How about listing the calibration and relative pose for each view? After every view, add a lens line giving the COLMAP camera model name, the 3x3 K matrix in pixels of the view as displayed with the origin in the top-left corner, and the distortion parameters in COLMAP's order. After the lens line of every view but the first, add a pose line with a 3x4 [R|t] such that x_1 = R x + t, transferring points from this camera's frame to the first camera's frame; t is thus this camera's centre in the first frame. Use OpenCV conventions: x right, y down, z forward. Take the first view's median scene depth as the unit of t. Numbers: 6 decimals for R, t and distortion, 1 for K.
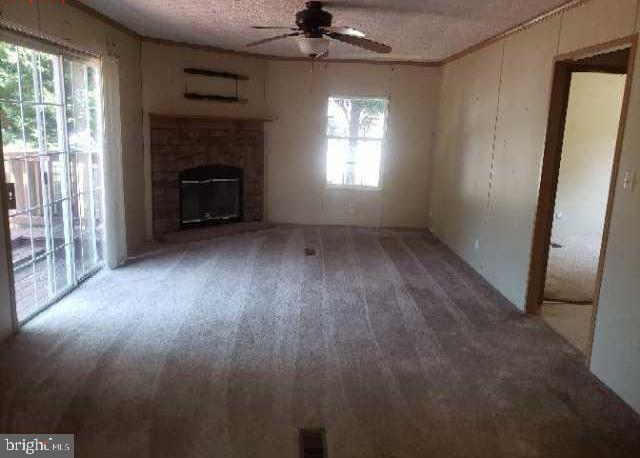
lens RADIAL K [[482.4, 0, 320.0], [0, 482.4, 229.0], [0, 0, 1]] dist [0.008046, -0.000650]
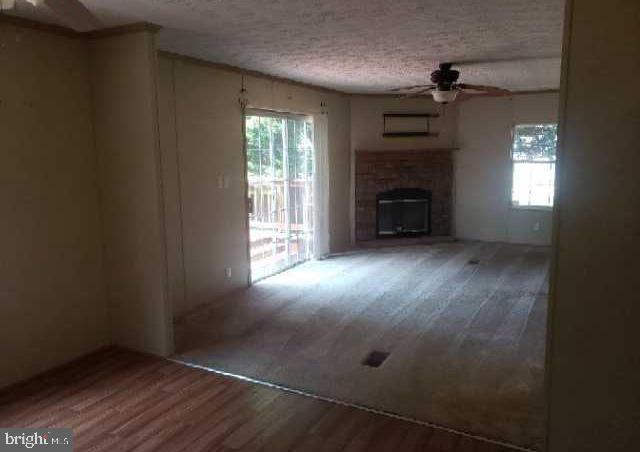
lens RADIAL K [[501.7, 0, 320.0], [0, 501.7, 226.0], [0, 0, 1]] dist [0.040134, -0.001953]
pose [[0.859253, 0.025851, -0.510897, 0.271772], [-0.059520, 0.996991, -0.049656, 0.044374], [0.508077, 0.073076, 0.858206, -0.225460]]
